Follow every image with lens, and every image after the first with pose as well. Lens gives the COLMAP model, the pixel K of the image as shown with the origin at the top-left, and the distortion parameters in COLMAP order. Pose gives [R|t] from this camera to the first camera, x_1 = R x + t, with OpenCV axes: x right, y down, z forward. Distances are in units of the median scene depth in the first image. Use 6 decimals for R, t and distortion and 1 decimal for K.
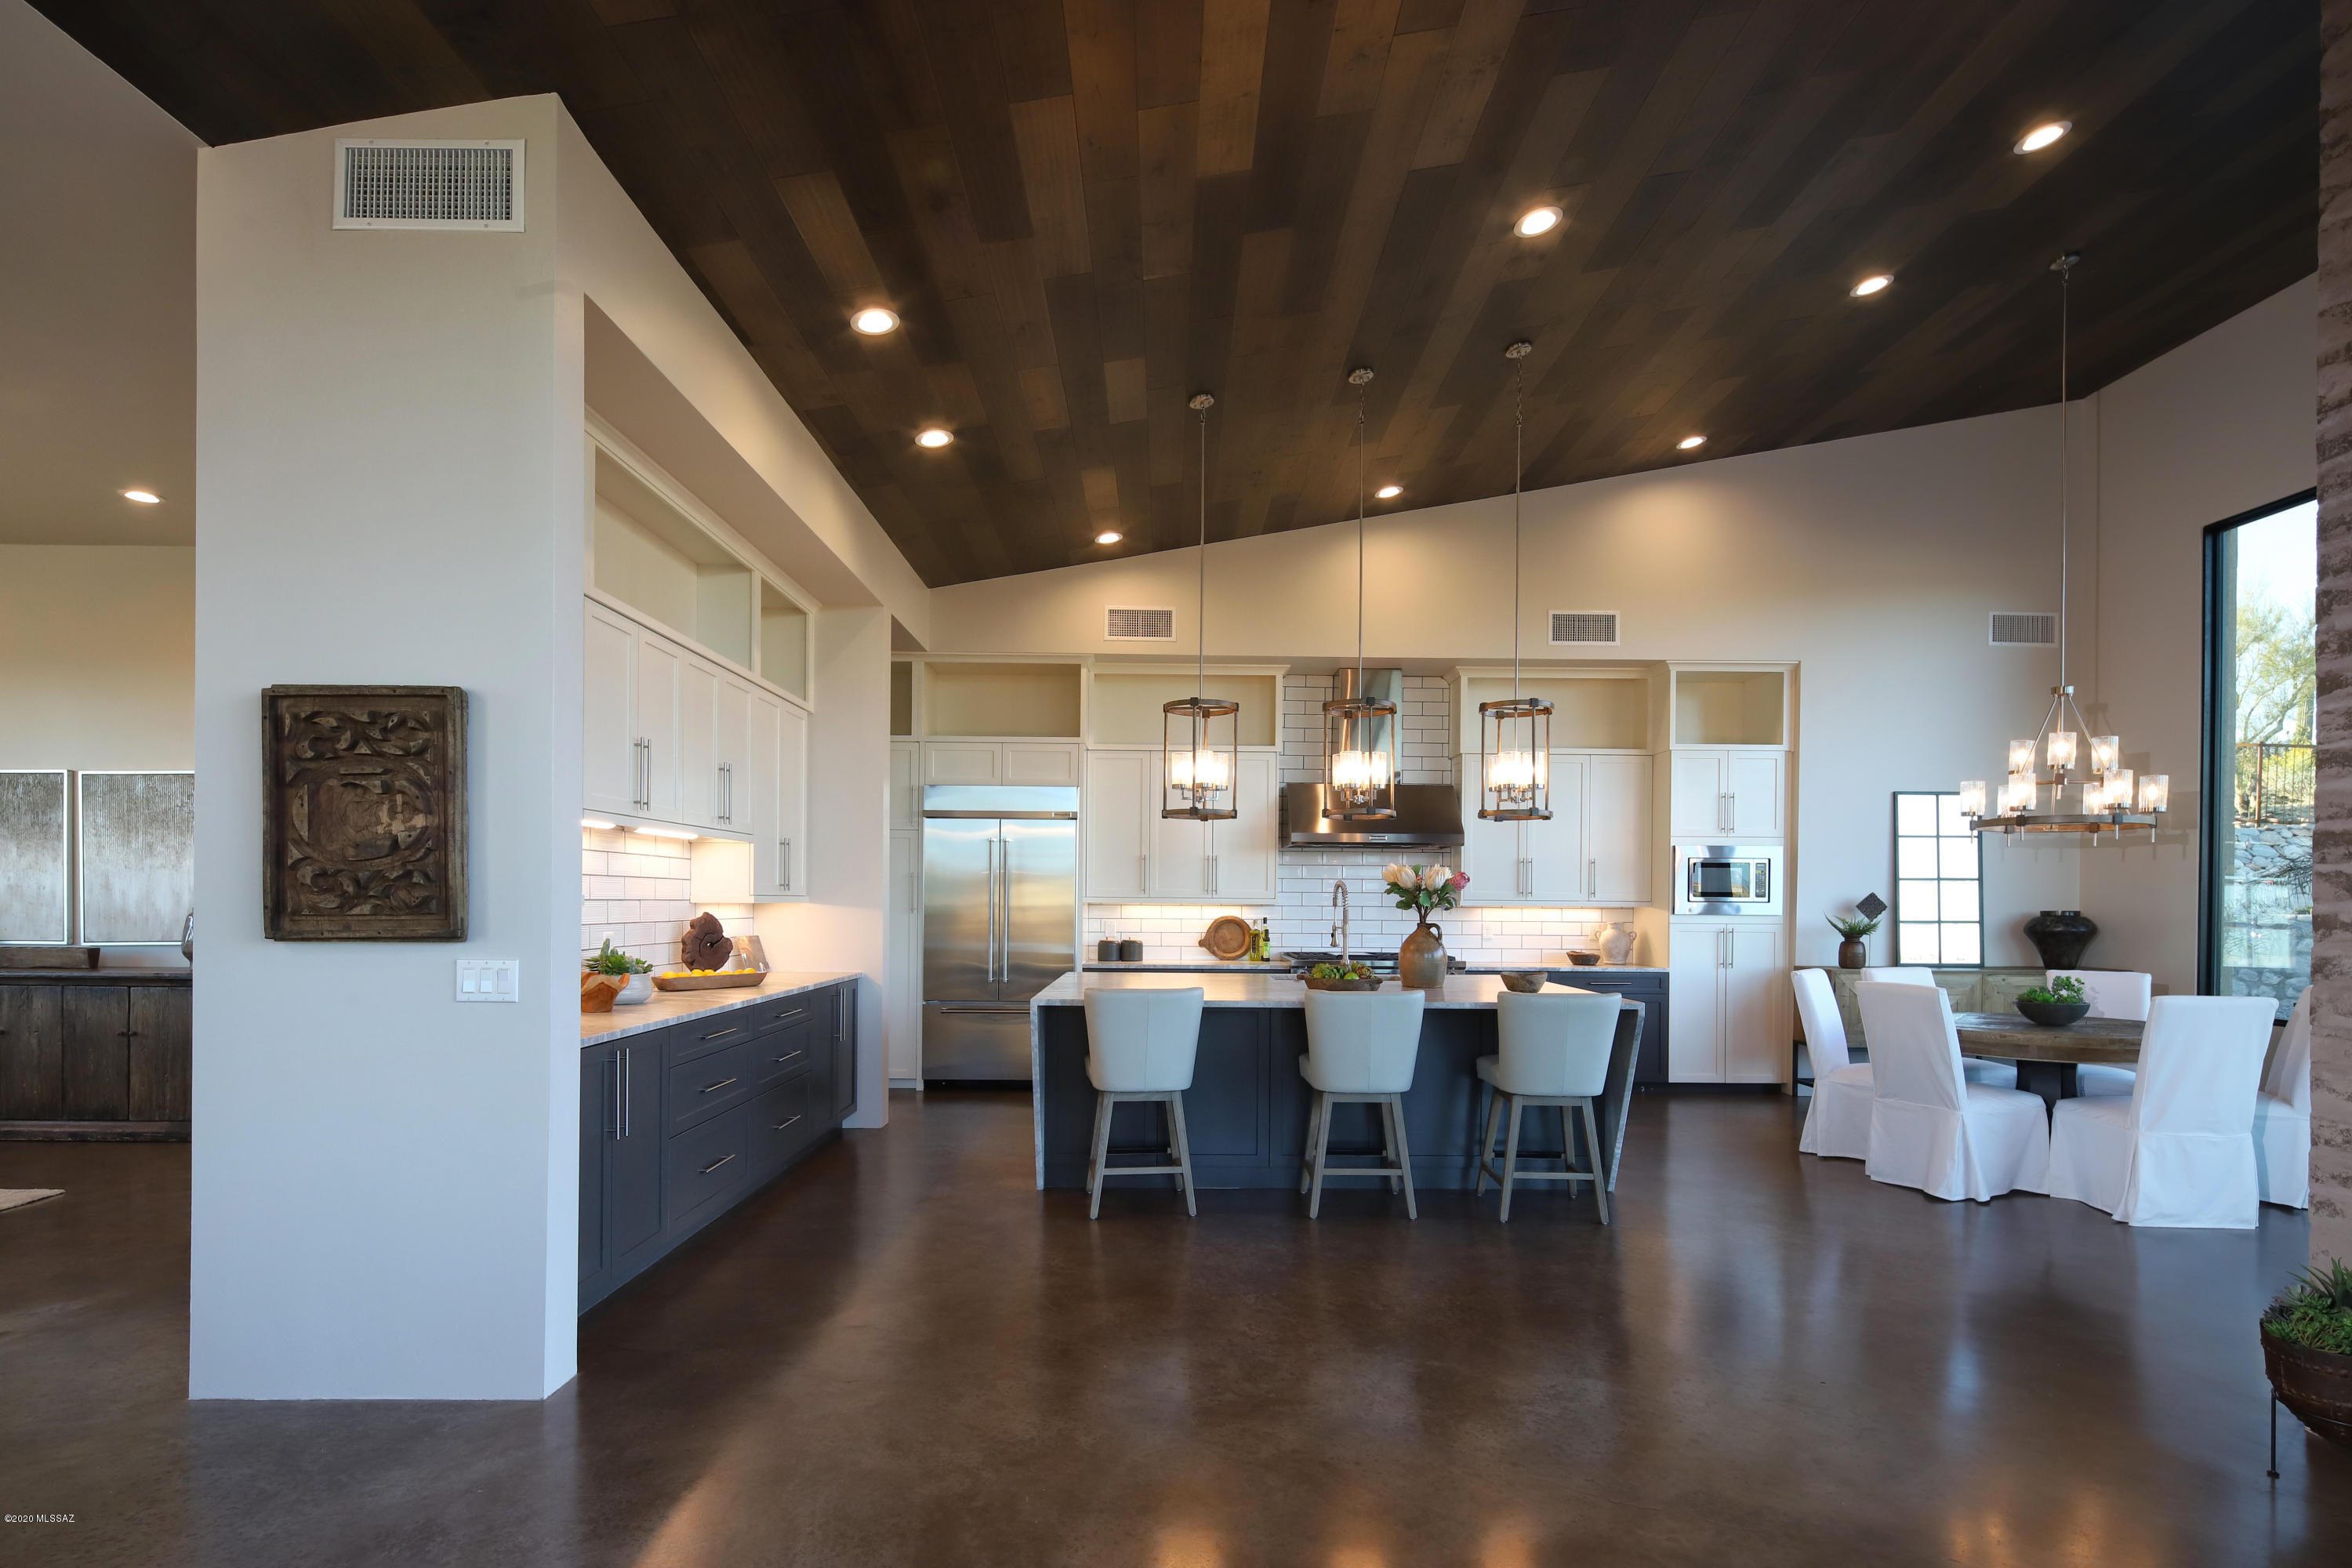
lens RADIAL K [[1146.5, 0, 1186.1], [0, 1146.5, 906.4], [0, 0, 1]] dist [0.005203, -0.004139]
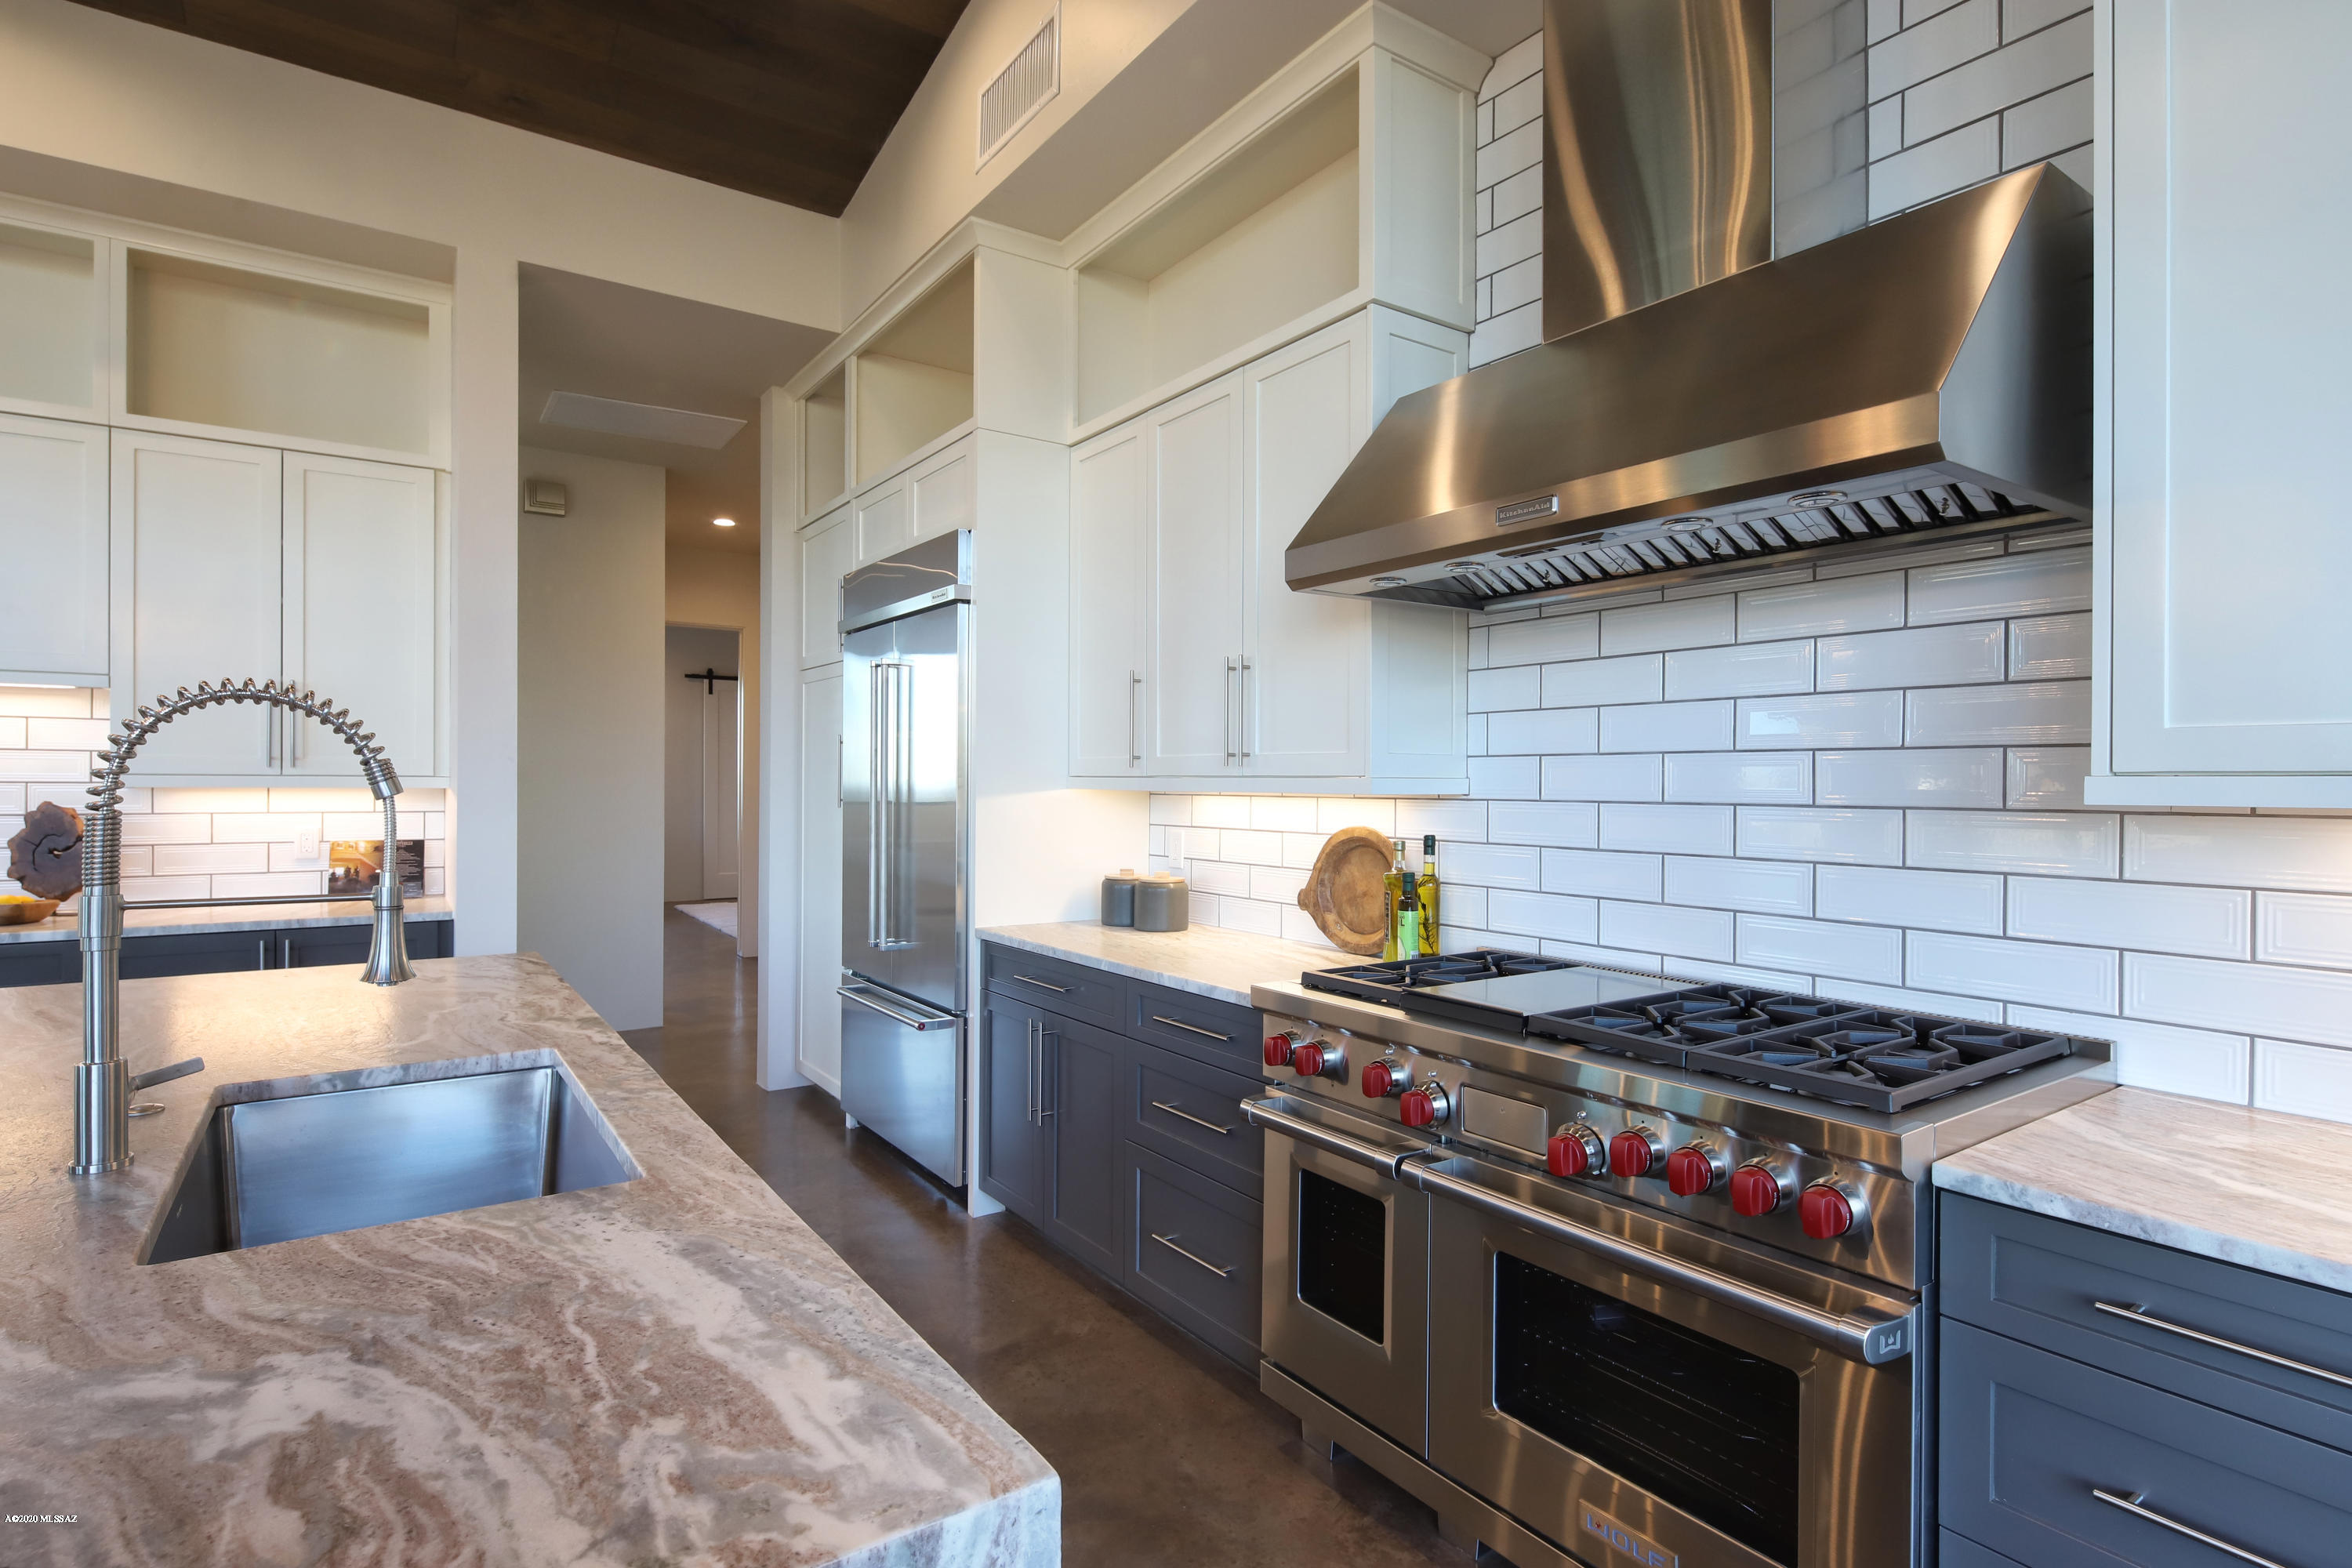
lens RADIAL K [[1146.5, 0, 1188.1], [0, 1146.5, 783.2], [0, 0, 1]] dist [0.005203, -0.004139]
pose [[0.559049, -0.003645, -0.829126, 0.324206], [-0.005211, 0.999955, -0.007910, -0.002210], [0.829118, 0.008743, 0.559005, 0.825096]]
